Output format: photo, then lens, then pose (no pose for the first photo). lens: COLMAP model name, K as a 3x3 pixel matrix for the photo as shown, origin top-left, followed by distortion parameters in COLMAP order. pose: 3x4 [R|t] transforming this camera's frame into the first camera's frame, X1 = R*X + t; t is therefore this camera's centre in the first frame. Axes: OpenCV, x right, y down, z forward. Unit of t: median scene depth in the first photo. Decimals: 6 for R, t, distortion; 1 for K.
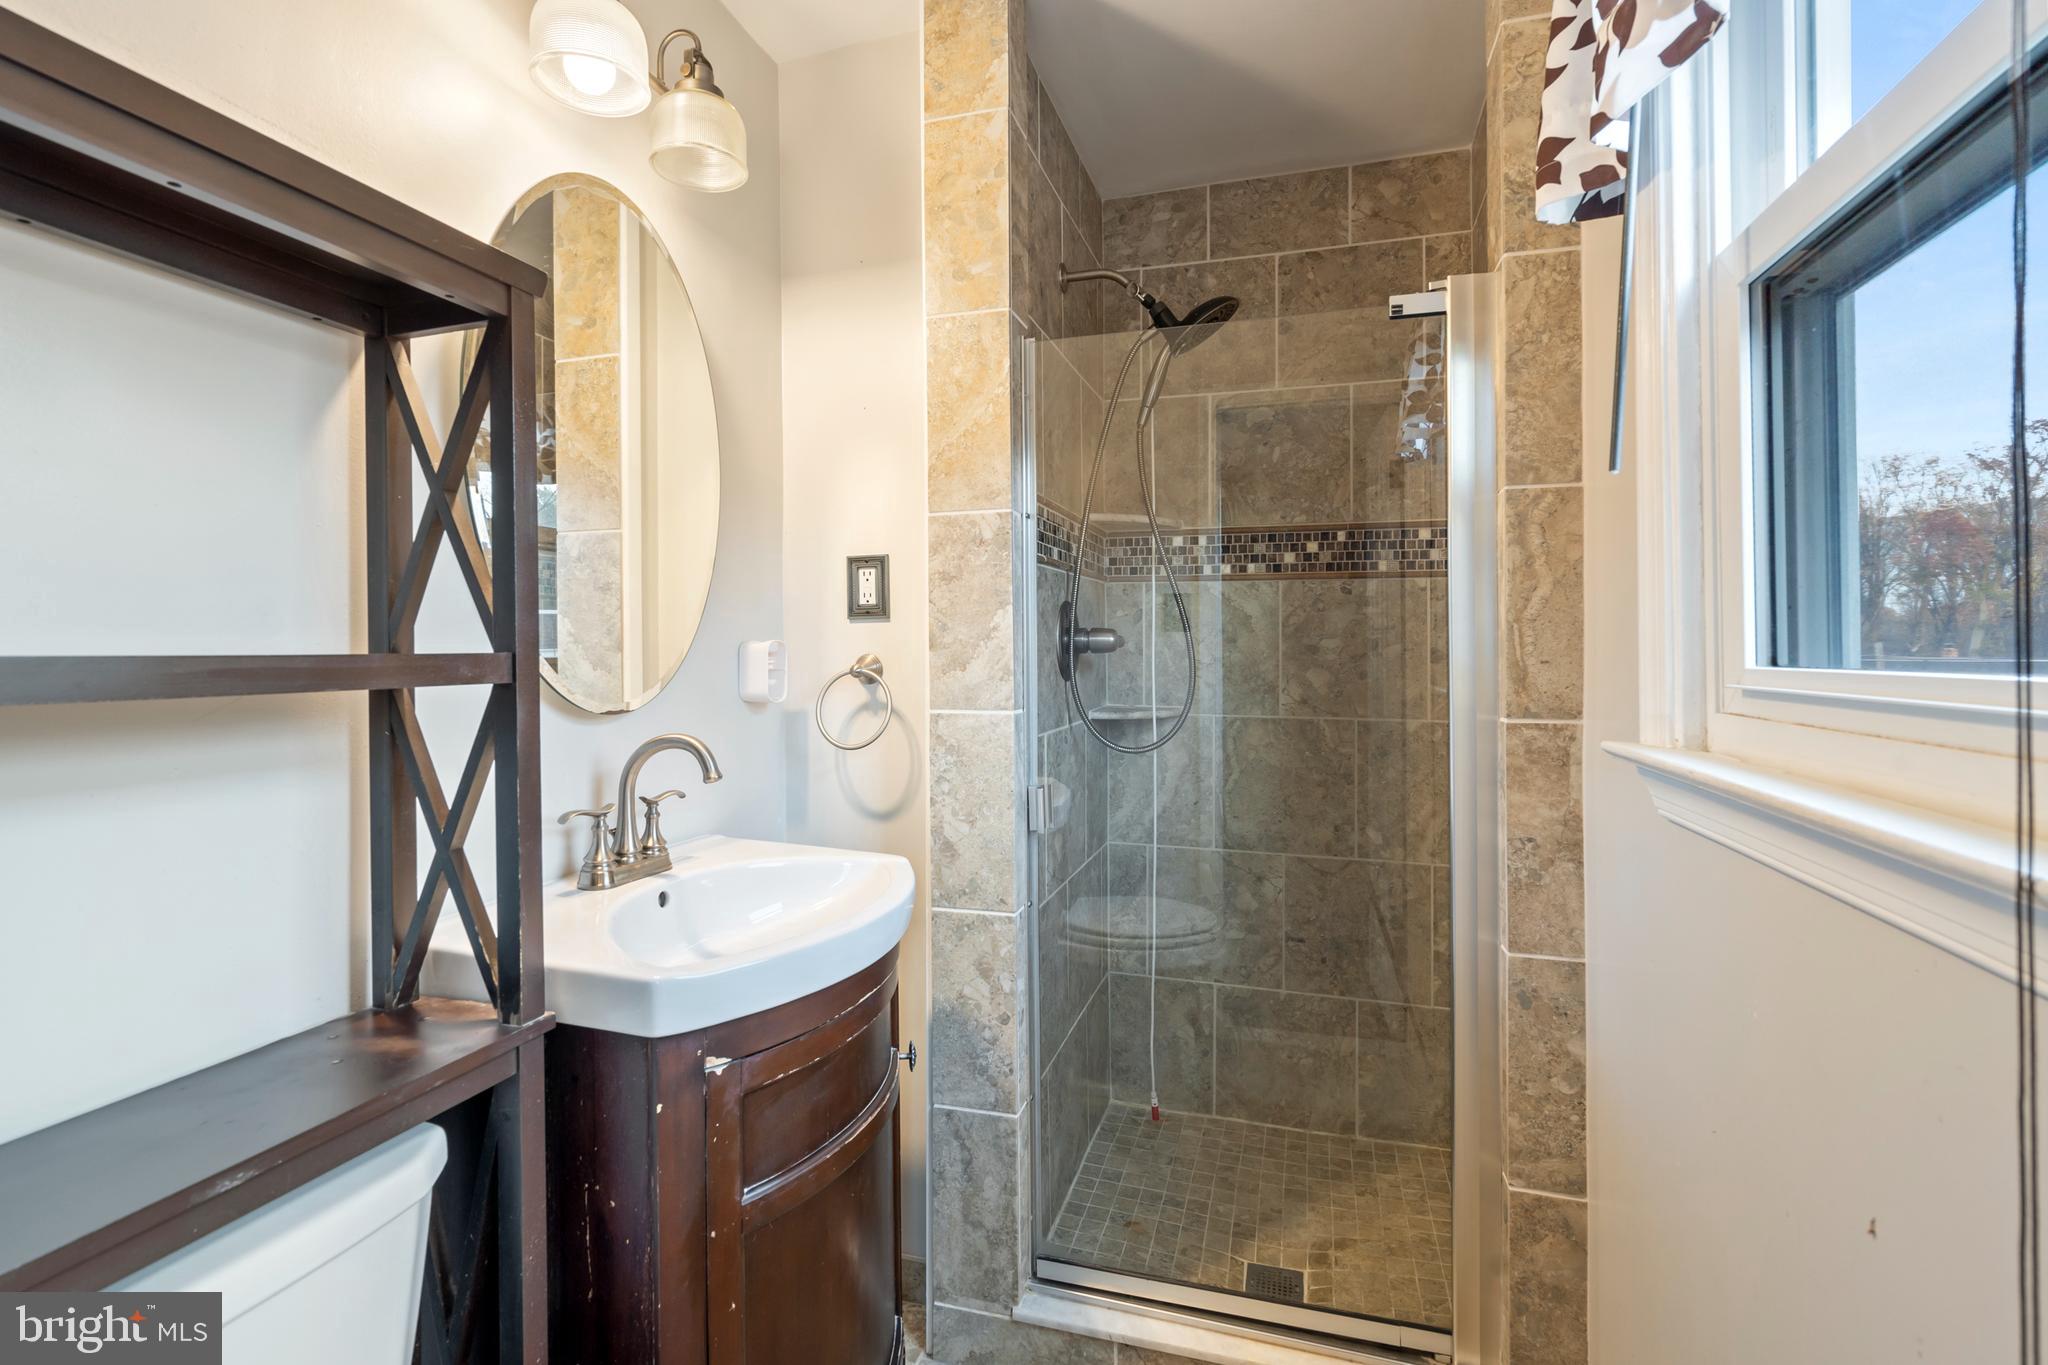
lens RADIAL K [[934.4, 0, 1027.6], [0, 934.4, 672.3], [0, 0, 1]] dist [-0.004508, 0.002775]
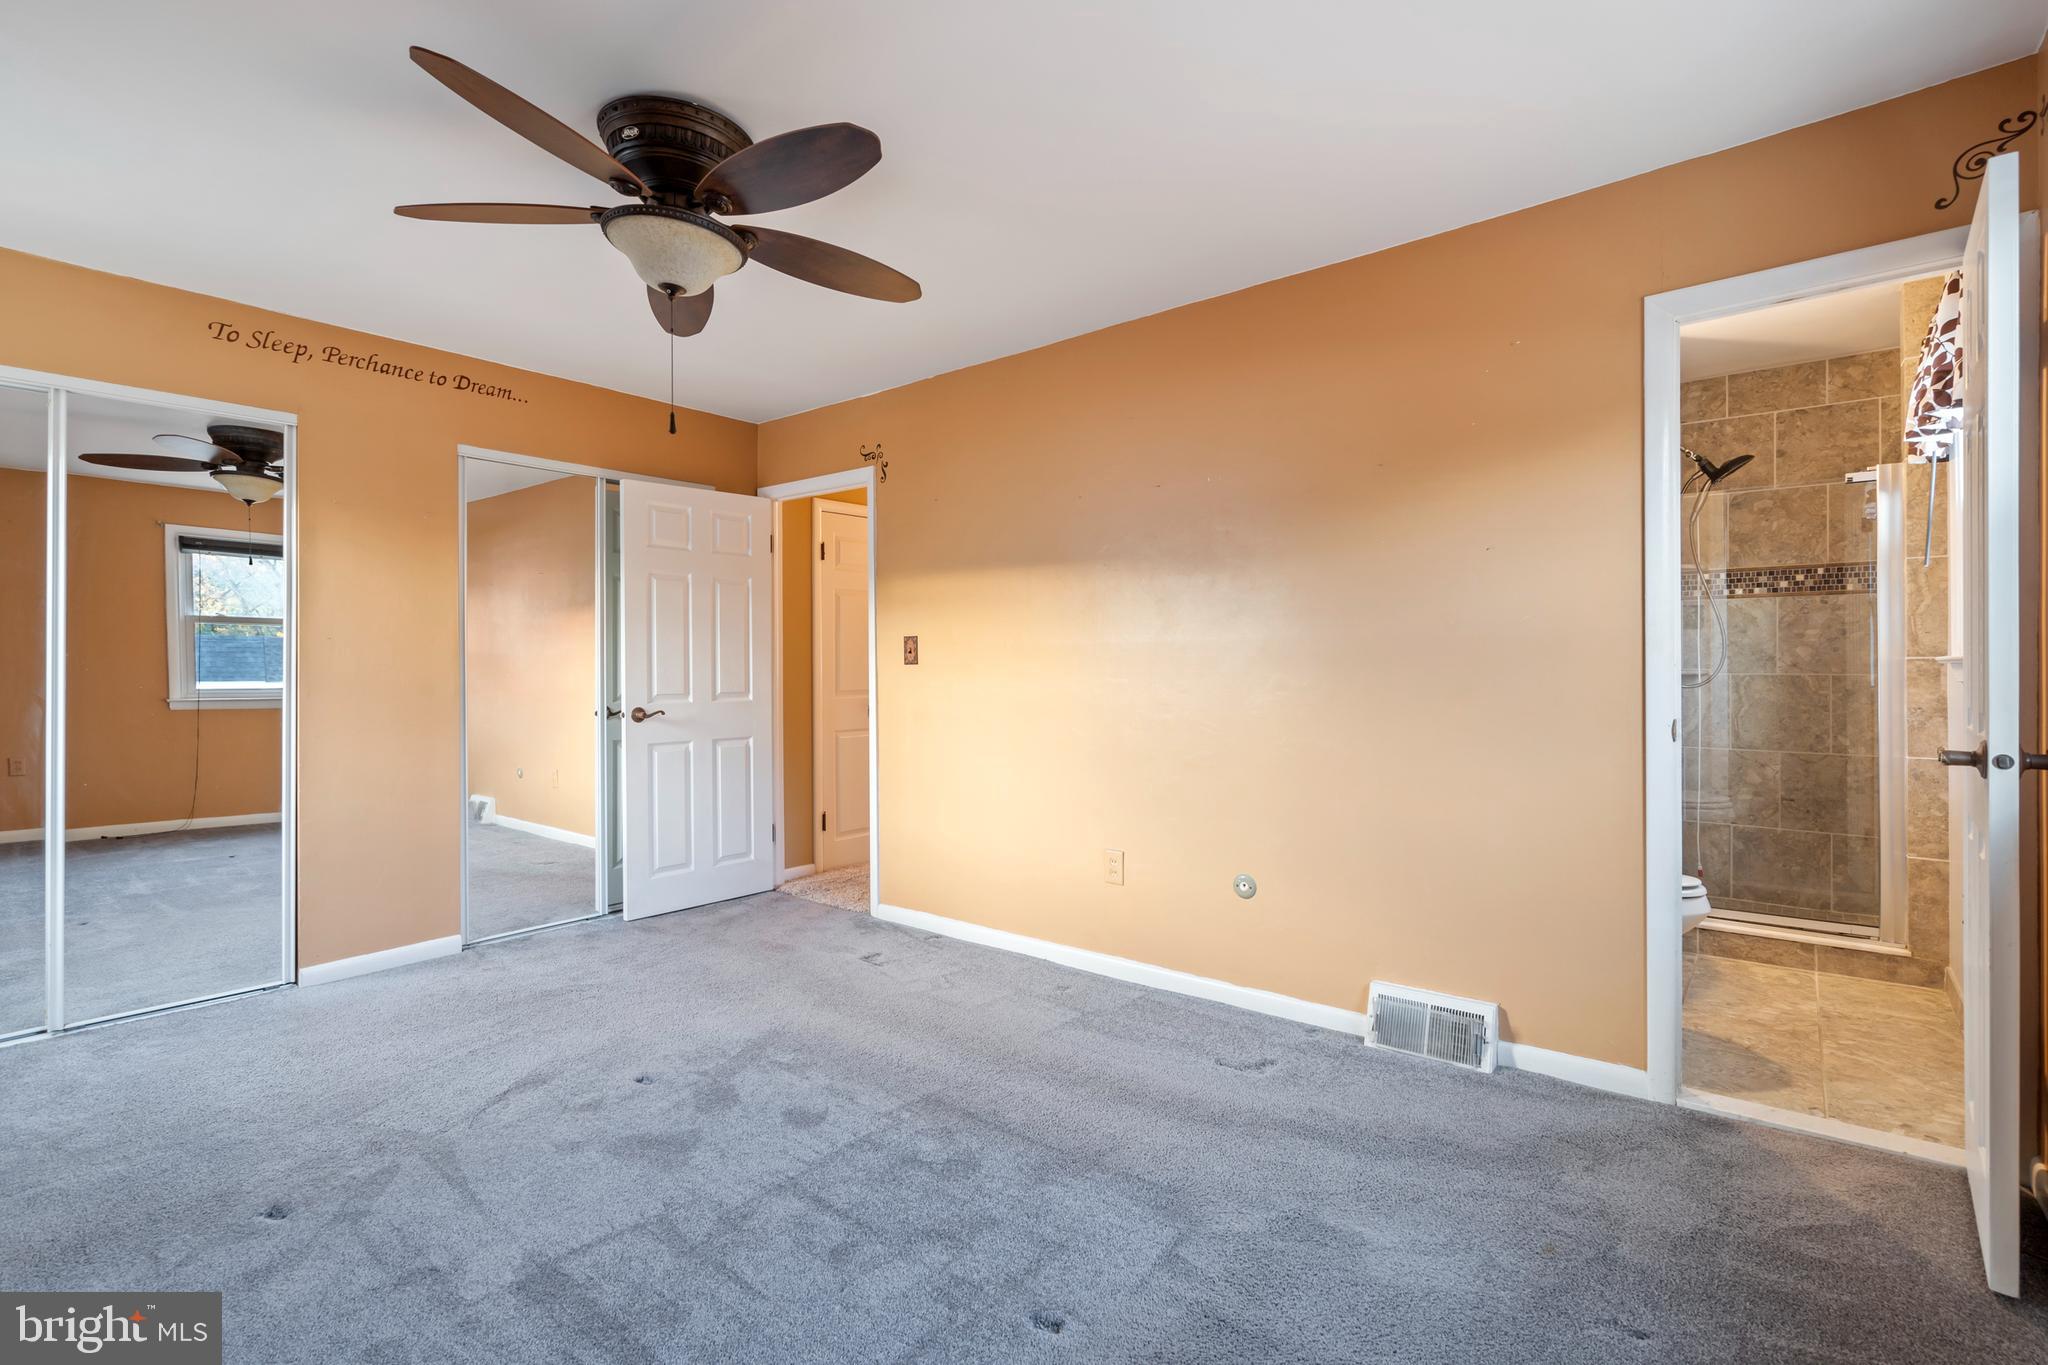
lens RADIAL K [[934.4, 0, 1018.5], [0, 934.4, 686.3], [0, 0, 1]] dist [-0.004508, 0.002775]
pose [[0.924231, 0.002104, -0.381829, -0.391457], [-0.003641, 0.999988, -0.003303, 0.083443], [0.381817, 0.004443, 0.924227, -1.206735]]
